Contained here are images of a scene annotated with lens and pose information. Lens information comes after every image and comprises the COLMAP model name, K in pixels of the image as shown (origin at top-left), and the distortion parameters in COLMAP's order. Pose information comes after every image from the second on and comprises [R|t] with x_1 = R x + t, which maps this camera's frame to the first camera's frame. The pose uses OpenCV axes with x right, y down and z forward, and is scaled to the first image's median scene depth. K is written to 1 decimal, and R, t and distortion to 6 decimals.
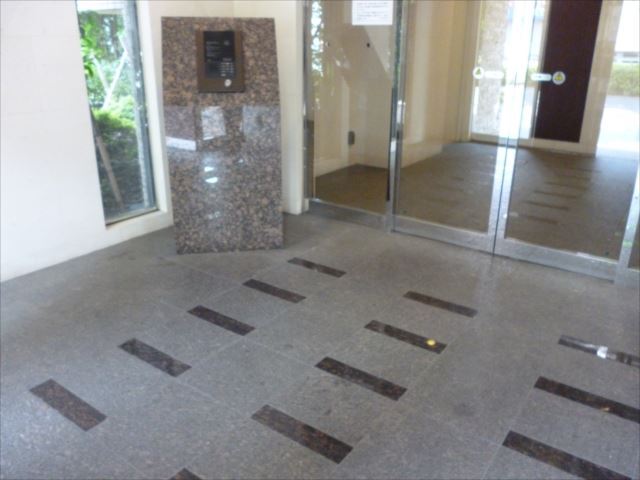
lens RADIAL K [[536.4, 0, 320.0], [0, 536.4, 240.0], [0, 0, 1]] dist [-0.027890, -0.004425]
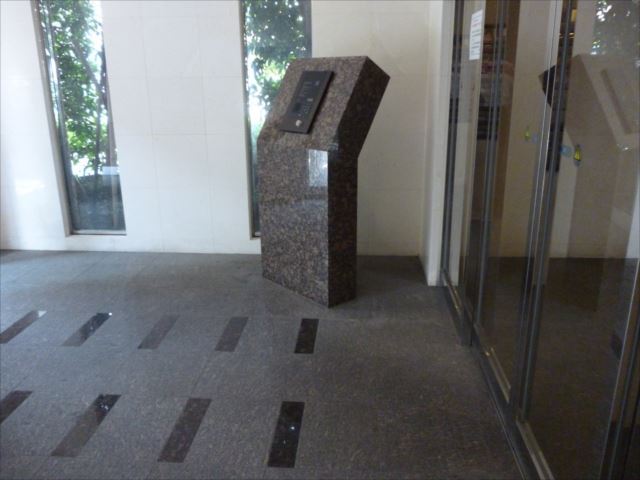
lens RADIAL K [[536.4, 0, 320.0], [0, 536.4, 240.0], [0, 0, 1]] dist [-0.027890, -0.004425]
pose [[0.523144, 0.245159, -0.816222, 0.705097], [-0.293650, 0.950937, 0.097412, -0.195571], [0.800057, 0.188723, 0.569467, 0.506671]]
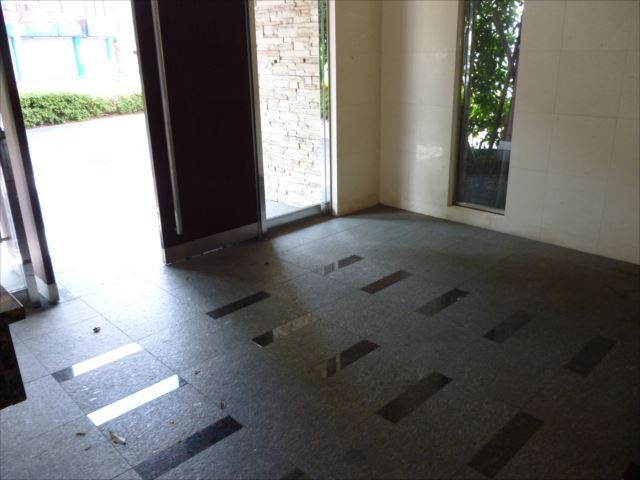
lens RADIAL K [[536.4, 0, 320.0], [0, 536.4, 240.0], [0, 0, 1]] dist [-0.027890, -0.004425]
pose [[-0.170691, 0.324304, -0.930425, 0.651785], [-0.324239, 0.873205, 0.363843, -0.208905], [0.930448, 0.363785, -0.043896, 0.544171]]
